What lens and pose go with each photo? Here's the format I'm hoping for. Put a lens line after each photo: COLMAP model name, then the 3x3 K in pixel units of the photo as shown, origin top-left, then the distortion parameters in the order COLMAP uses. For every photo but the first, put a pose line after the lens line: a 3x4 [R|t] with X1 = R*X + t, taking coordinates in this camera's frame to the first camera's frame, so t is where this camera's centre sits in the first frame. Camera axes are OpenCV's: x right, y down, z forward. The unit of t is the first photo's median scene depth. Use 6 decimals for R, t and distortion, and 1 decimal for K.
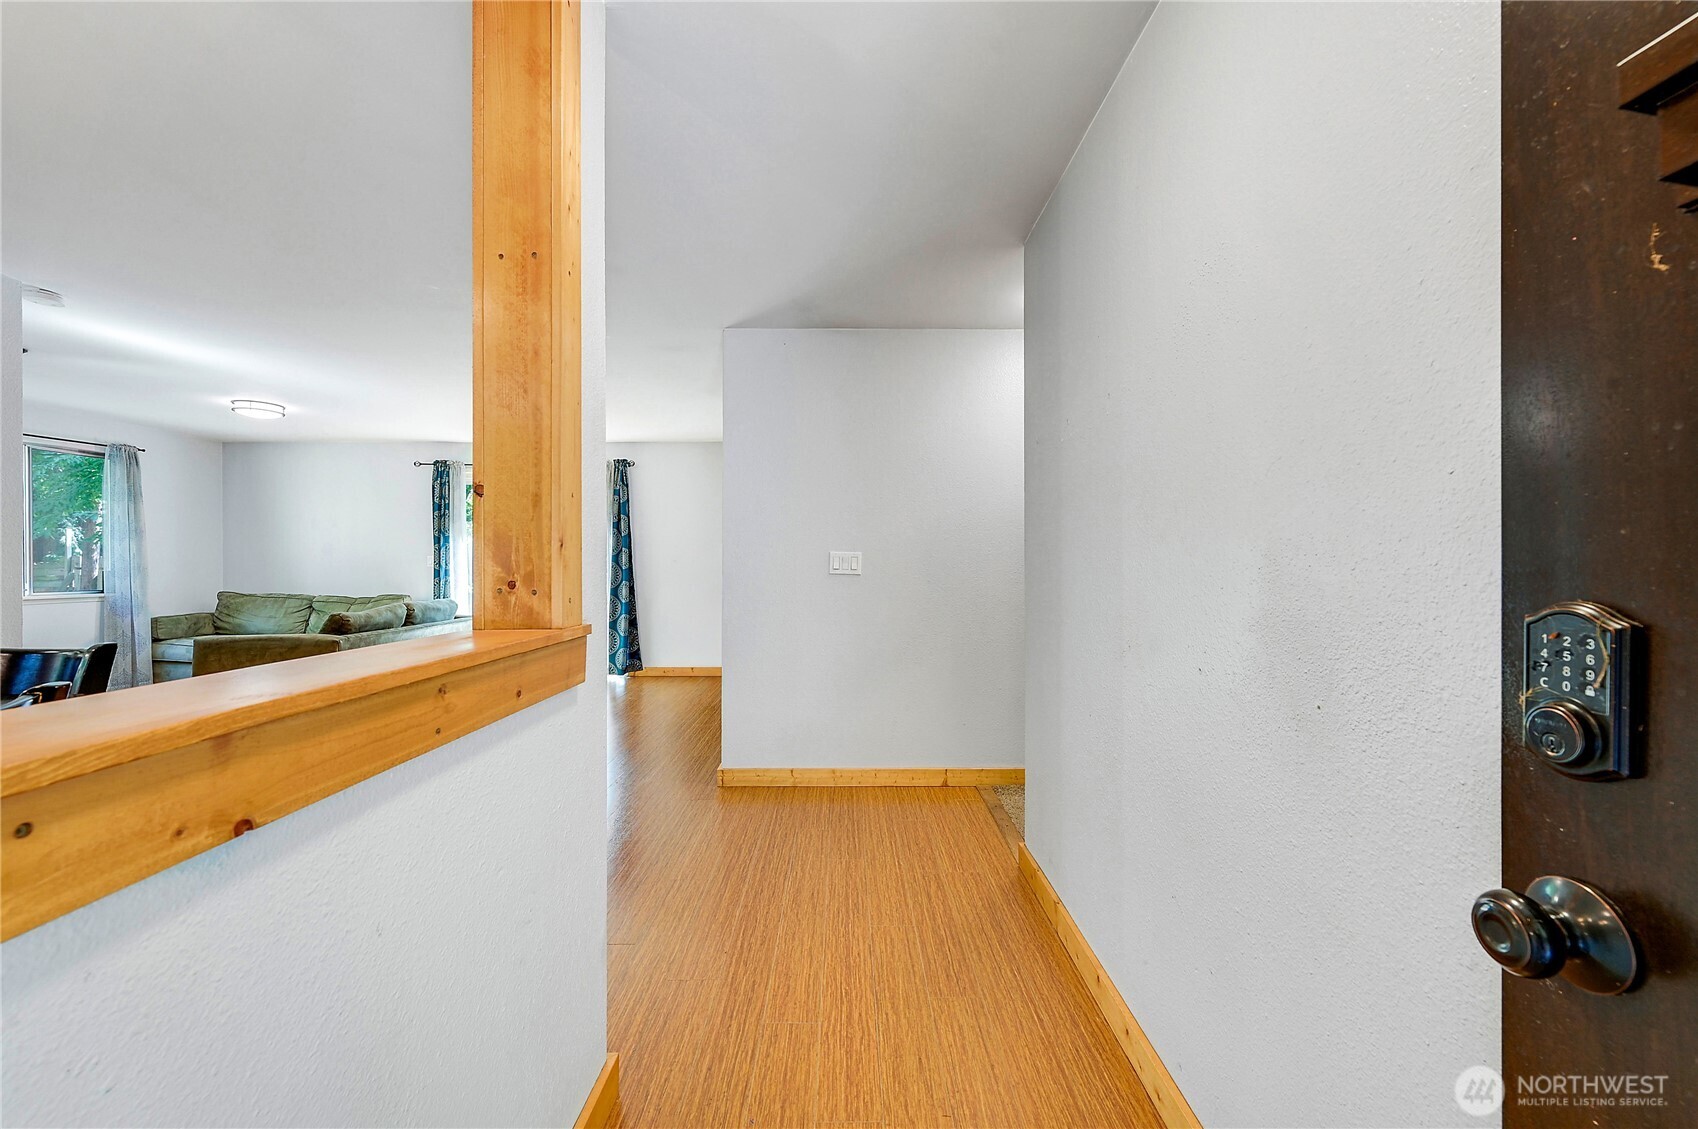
lens RADIAL K [[673.2, 0, 853.7], [0, 673.2, 561.1], [0, 0, 1]] dist [0.002376, 0.000160]
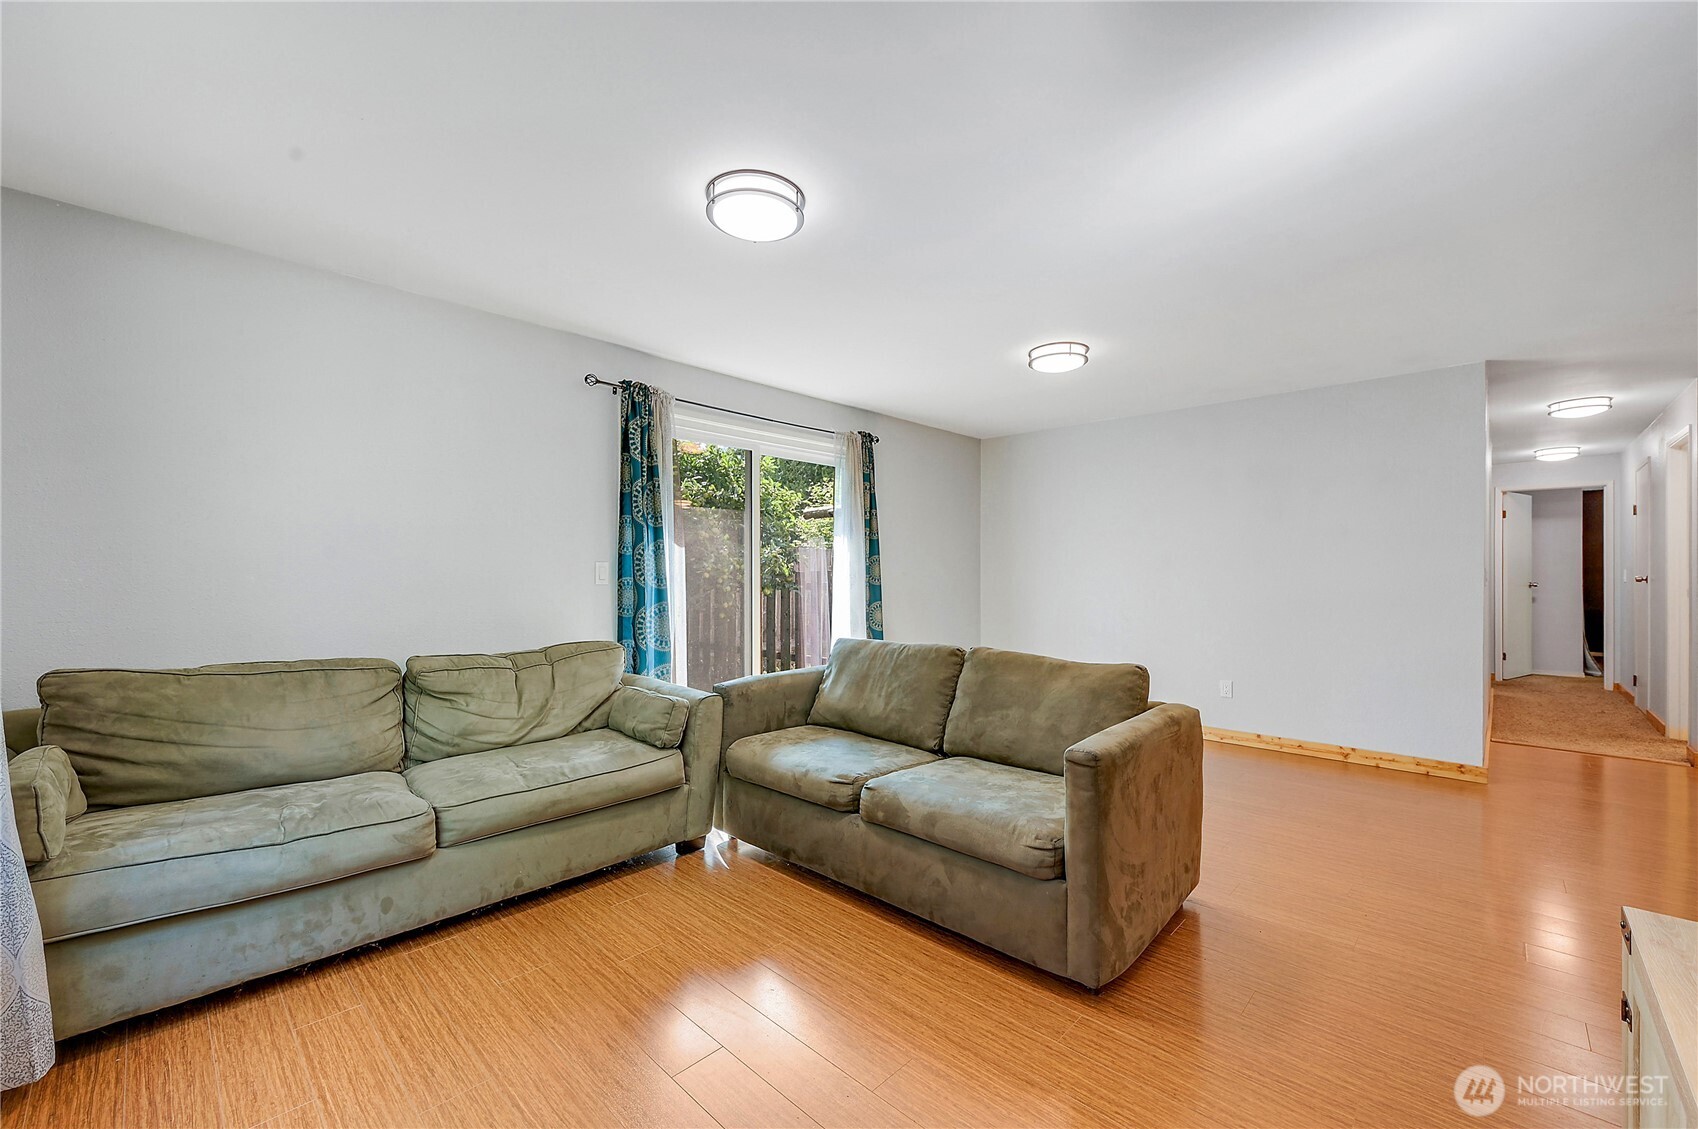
lens RADIAL K [[673.2, 0, 859.8], [0, 673.2, 577.9], [0, 0, 1]] dist [0.002376, 0.000160]
pose [[0.686669, -0.001179, 0.726969, -0.907066], [0.012204, 0.999876, -0.009905, 0.011158], [-0.726868, 0.015673, 0.686598, 0.530676]]
